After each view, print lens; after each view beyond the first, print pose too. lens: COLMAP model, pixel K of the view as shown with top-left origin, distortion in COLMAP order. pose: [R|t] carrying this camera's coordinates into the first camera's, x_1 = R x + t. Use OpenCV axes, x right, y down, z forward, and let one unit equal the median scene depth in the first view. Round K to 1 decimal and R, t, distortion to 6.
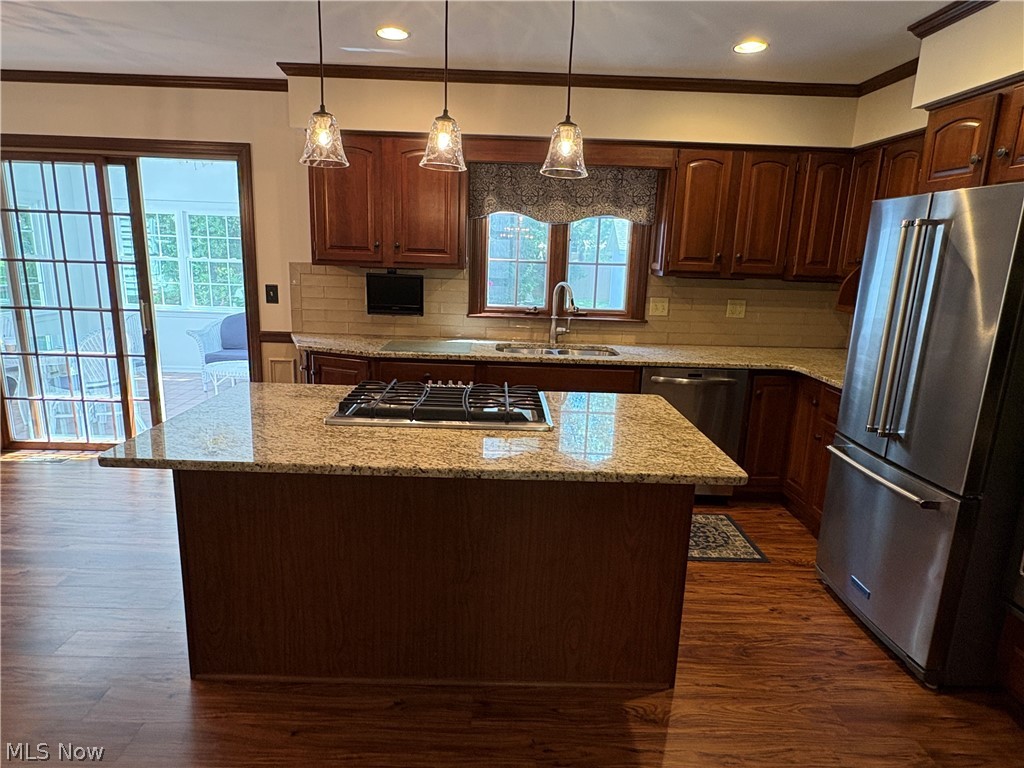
lens RADIAL K [[603.5, 0, 509.3], [0, 603.5, 386.7], [0, 0, 1]] dist [0.001026, 0.000808]
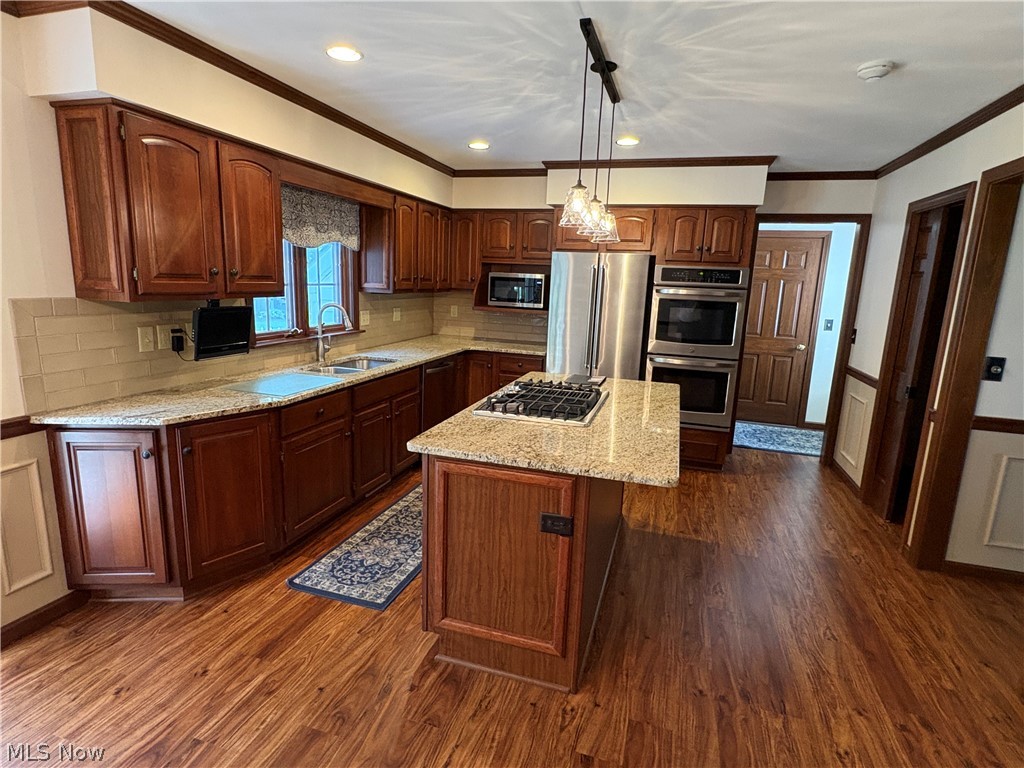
lens RADIAL K [[537.7, 0, 509.4], [0, 537.7, 384.6], [0, 0, 1]] dist [-0.000040, 0.000633]
pose [[0.313802, -0.205152, 0.927060, -0.720235], [0.180983, 0.971401, 0.153703, -0.119627], [-0.932080, 0.119550, 0.341957, 0.383434]]
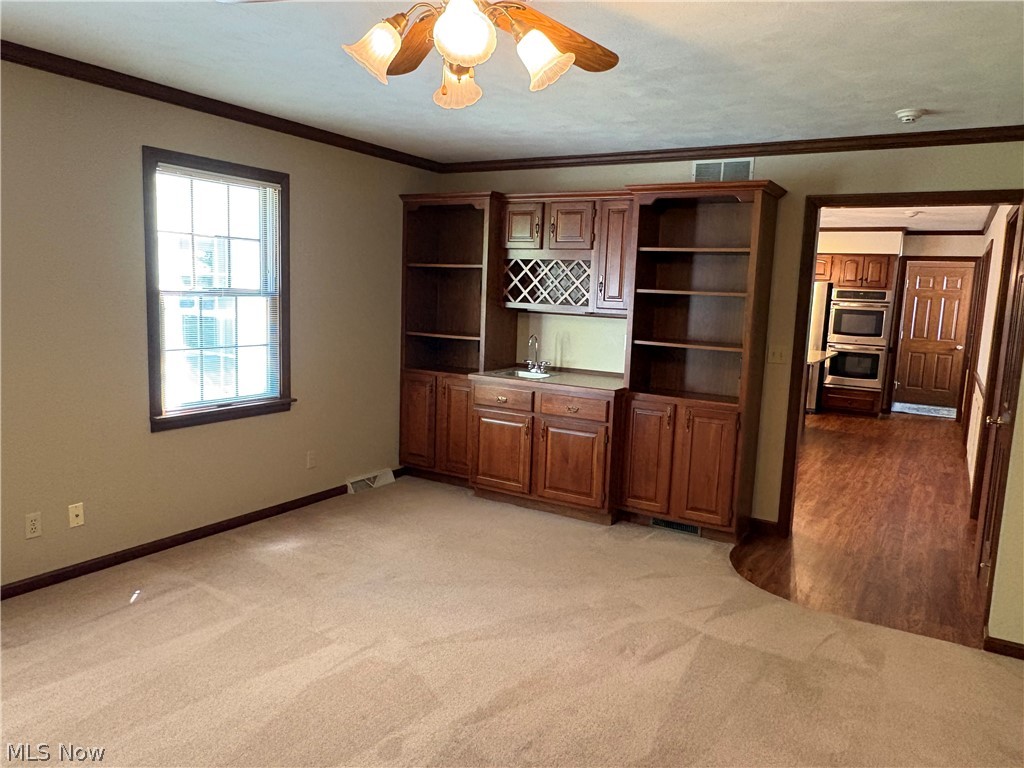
lens RADIAL K [[728.9, 0, 512.0], [0, 728.9, 384.0], [0, 0, 1]] dist [-0.002024, -0.000564]
pose [[0.525286, -0.123603, 0.841901, -2.212179], [0.166623, 0.985181, 0.040677, -0.097610], [-0.834453, 0.118913, 0.538097, 0.074765]]
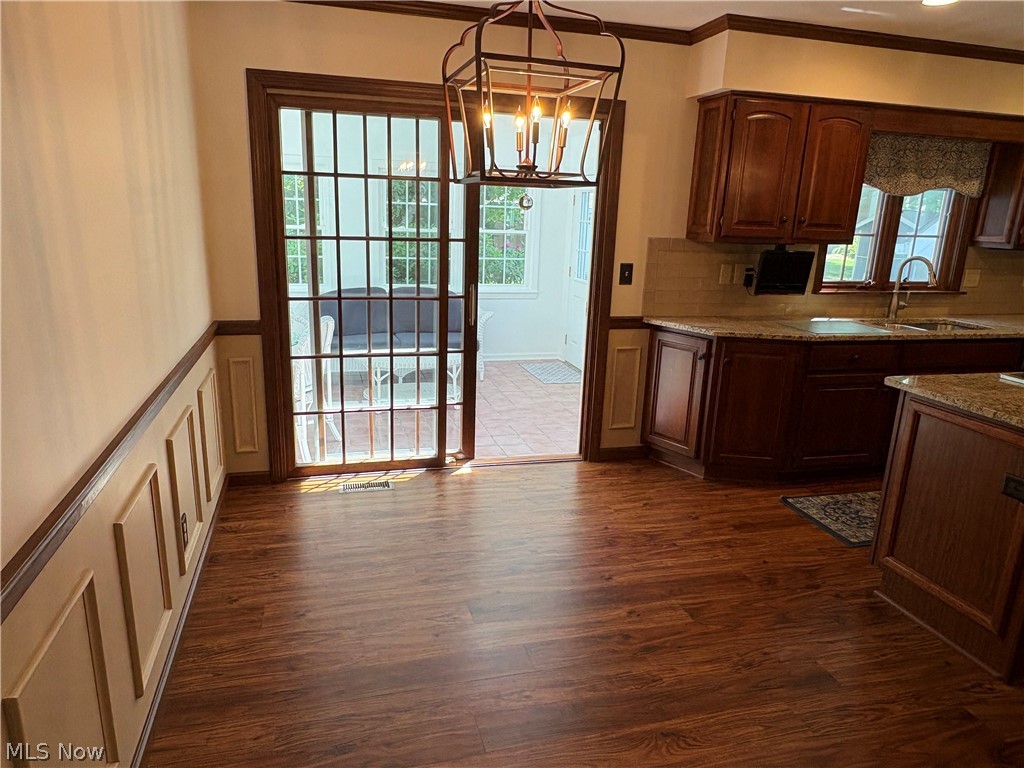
lens RADIAL K [[667.7, 0, 506.6], [0, 667.7, 386.4], [0, 0, 1]] dist [0.000742, 0.000838]
pose [[0.968349, -0.062927, 0.241536, -0.825903], [0.051778, 0.997292, 0.052236, -0.051040], [-0.244169, -0.038077, 0.968985, 0.091914]]
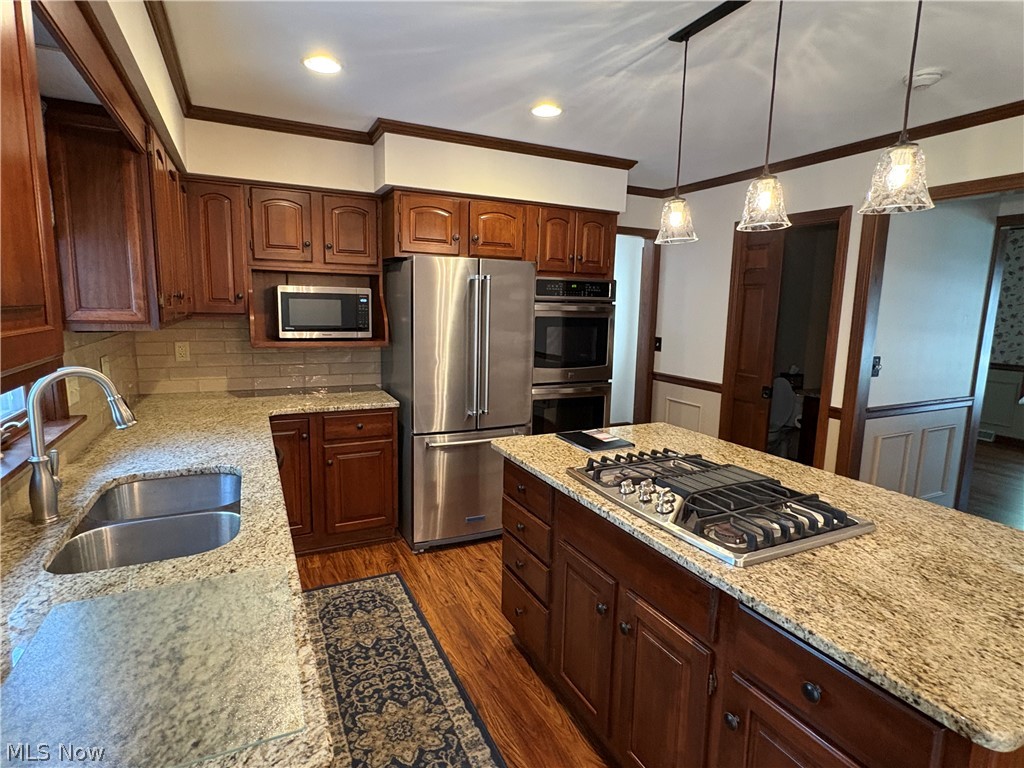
lens RADIAL K [[537.7, 0, 509.4], [0, 537.7, 384.6], [0, 0, 1]] dist [-0.000040, 0.000633]
pose [[-0.421526, -0.180126, 0.888747, -0.364545], [0.164661, 0.948577, 0.270350, -0.208370], [-0.891741, 0.260302, -0.370190, 0.853246]]
